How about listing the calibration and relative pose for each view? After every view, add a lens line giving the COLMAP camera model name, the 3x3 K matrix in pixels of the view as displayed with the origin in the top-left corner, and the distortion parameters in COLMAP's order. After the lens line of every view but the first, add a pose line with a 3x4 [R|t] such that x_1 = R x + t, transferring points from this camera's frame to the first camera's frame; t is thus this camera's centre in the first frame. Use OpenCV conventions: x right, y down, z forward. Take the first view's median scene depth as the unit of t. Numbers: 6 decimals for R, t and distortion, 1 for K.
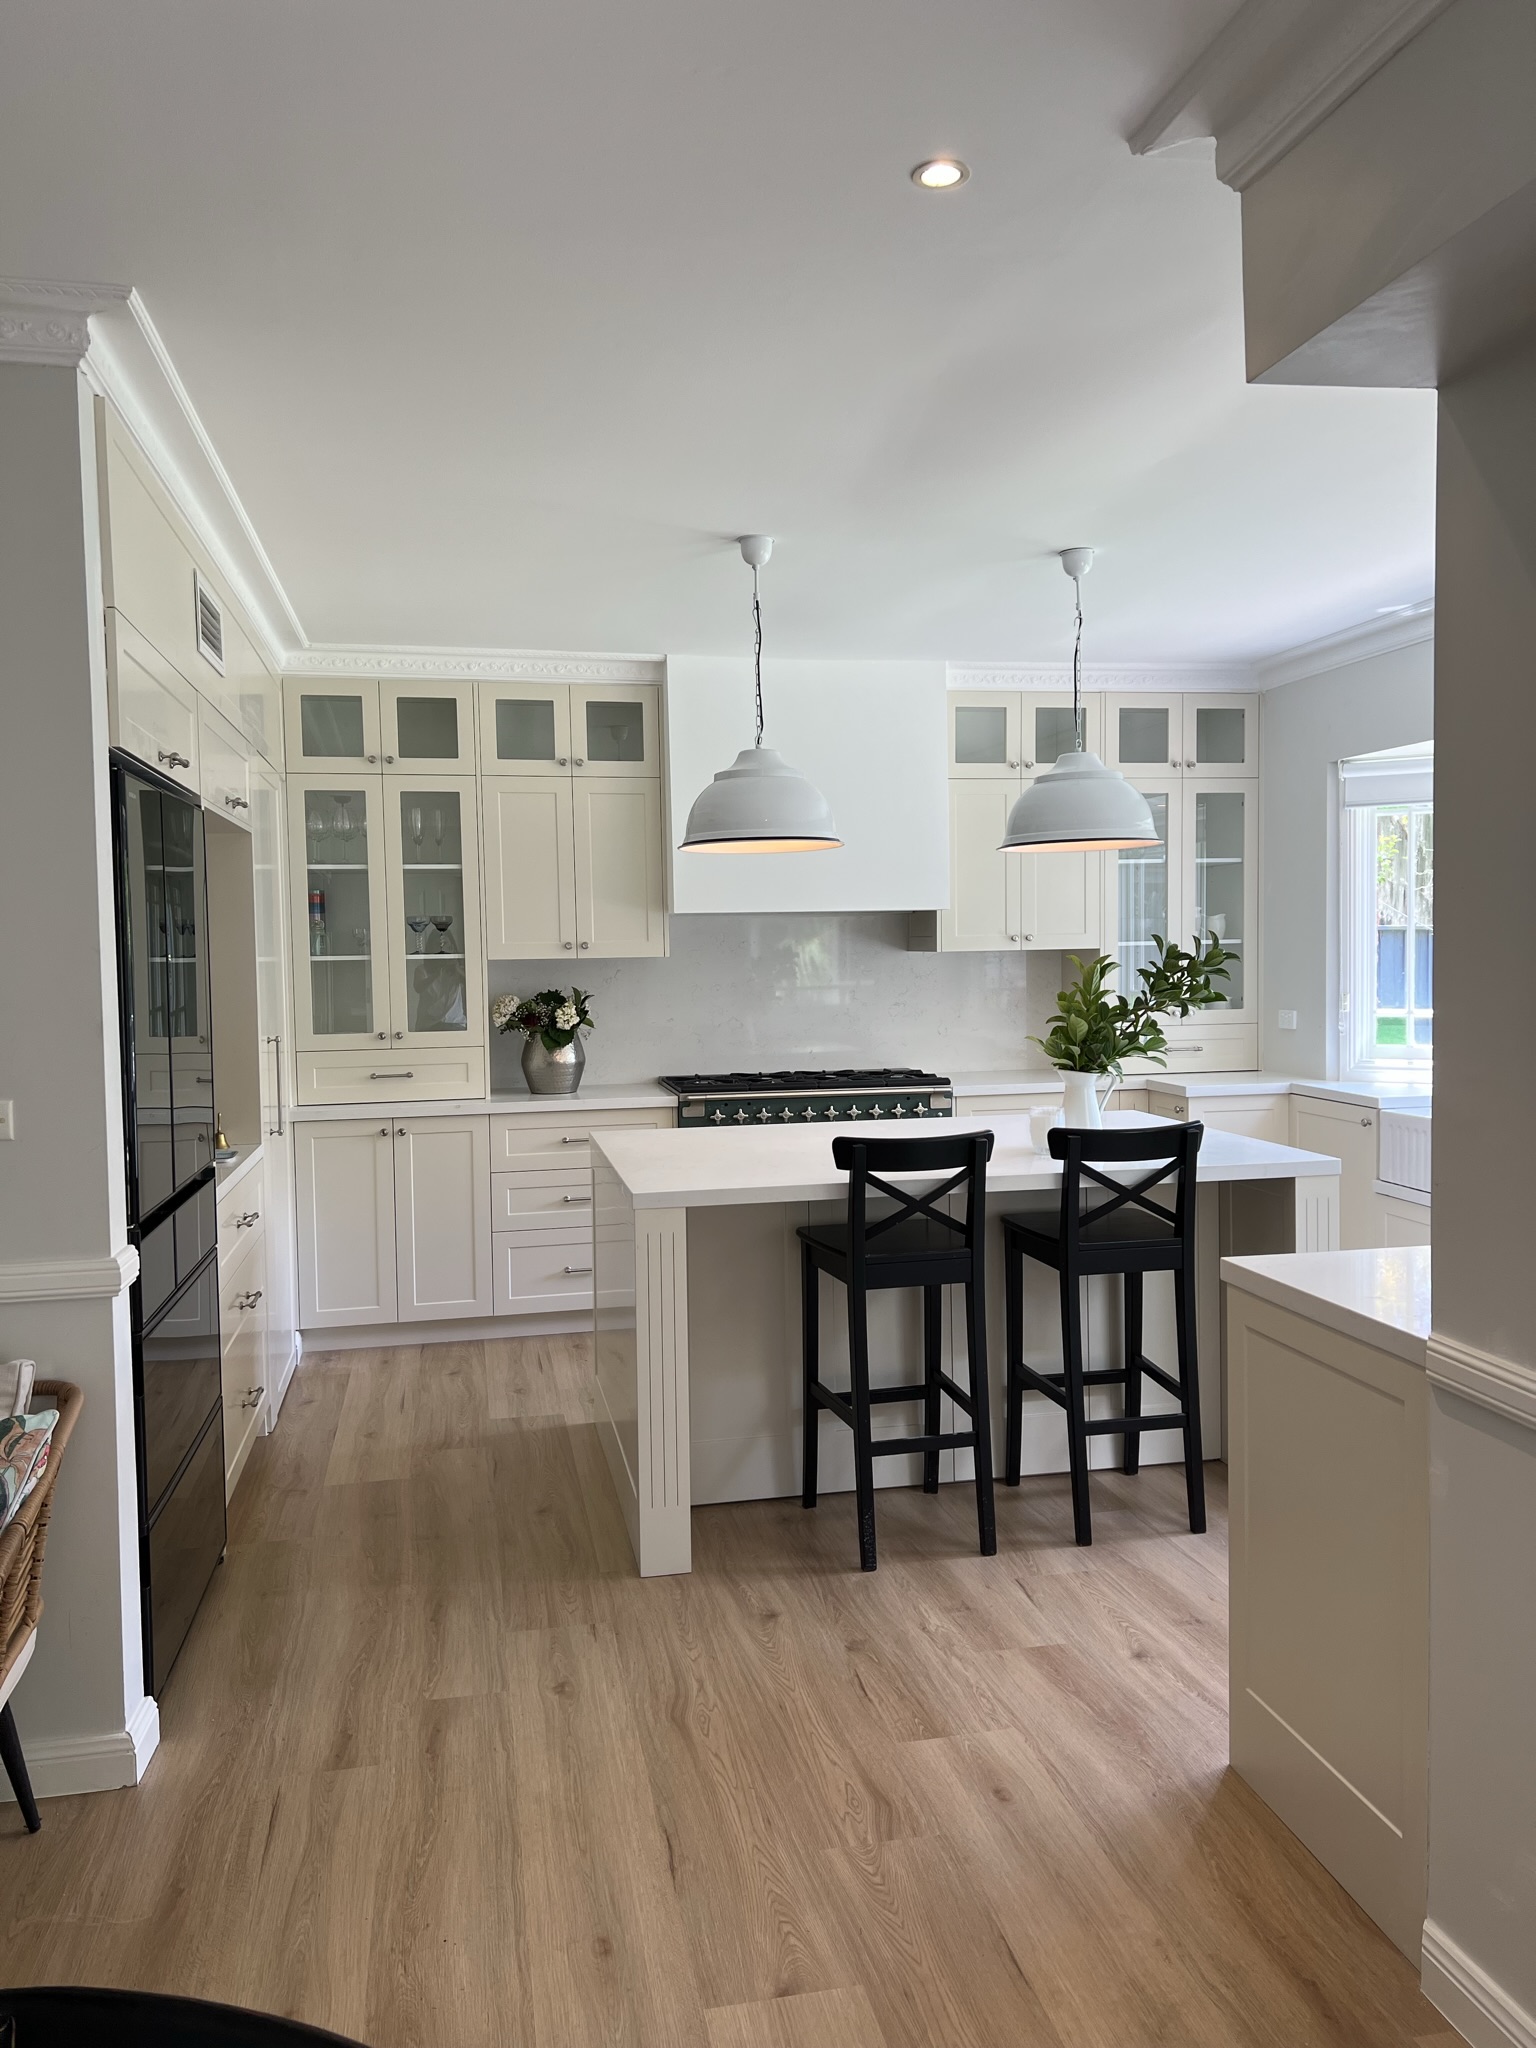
lens RADIAL K [[1531.8, 0, 766.4], [0, 1531.8, 1017.5], [0, 0, 1]] dist [0.053830, -0.069456]
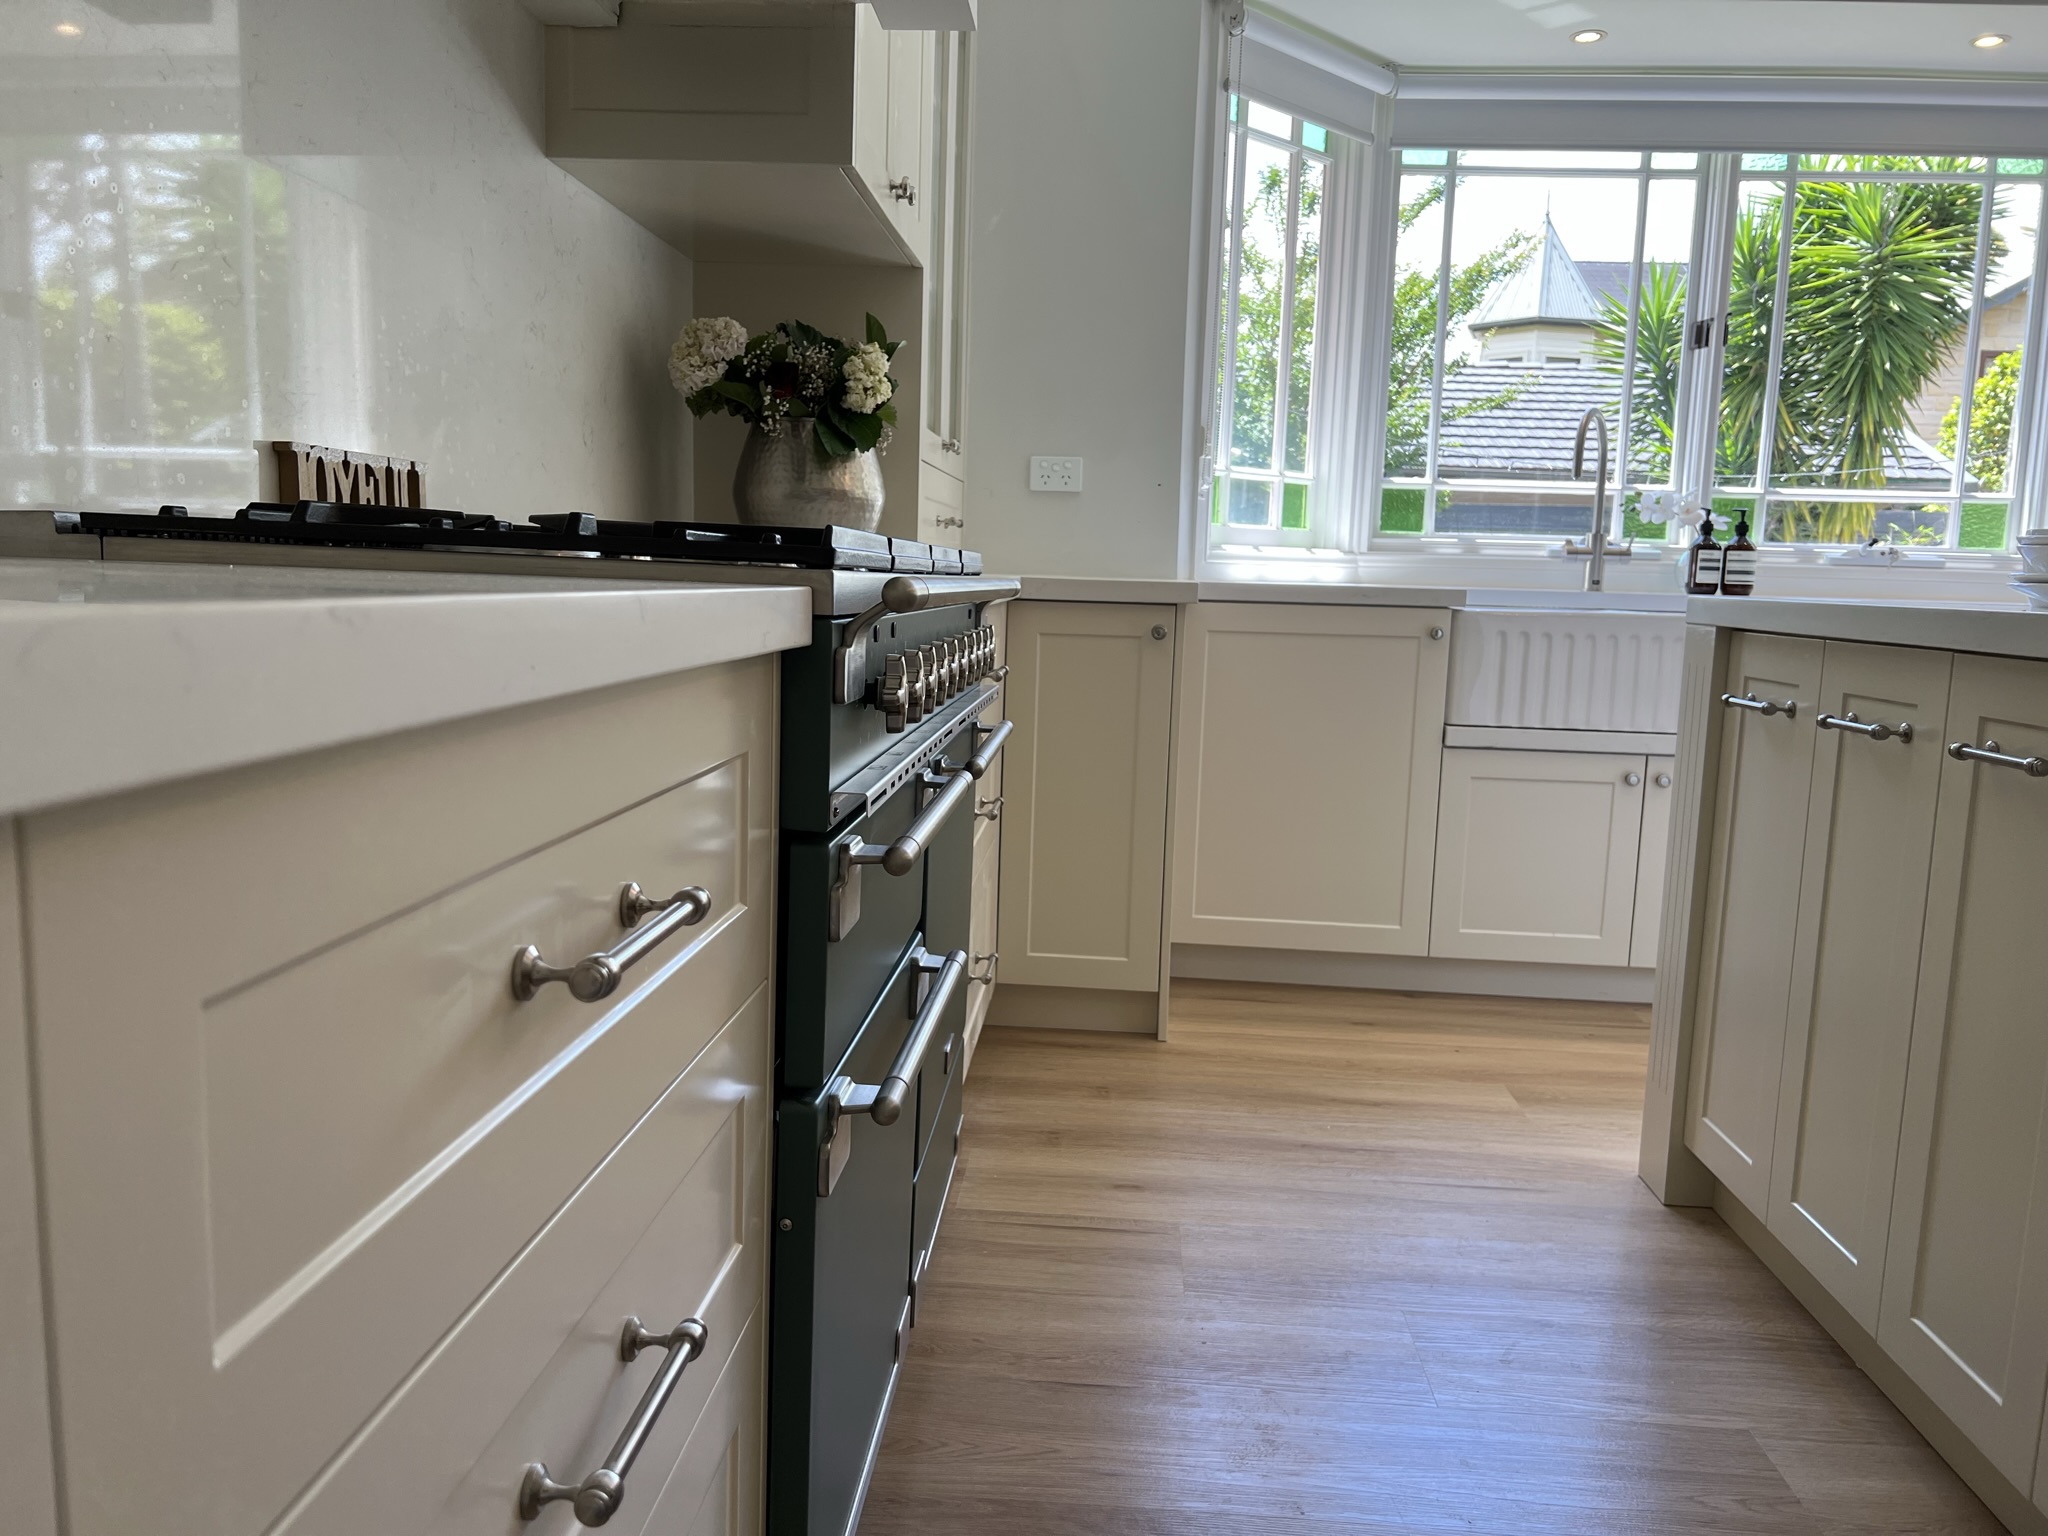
lens RADIAL K [[1531.8, 0, 1015.0], [0, 1531.8, 771.1], [0, 0, 1]] dist [0.053830, -0.069456]
pose [[0.267906, -0.101648, 0.958068, -0.312506], [0.008309, 0.994626, 0.103203, 0.075042], [-0.963409, -0.019689, 0.267311, 1.276825]]
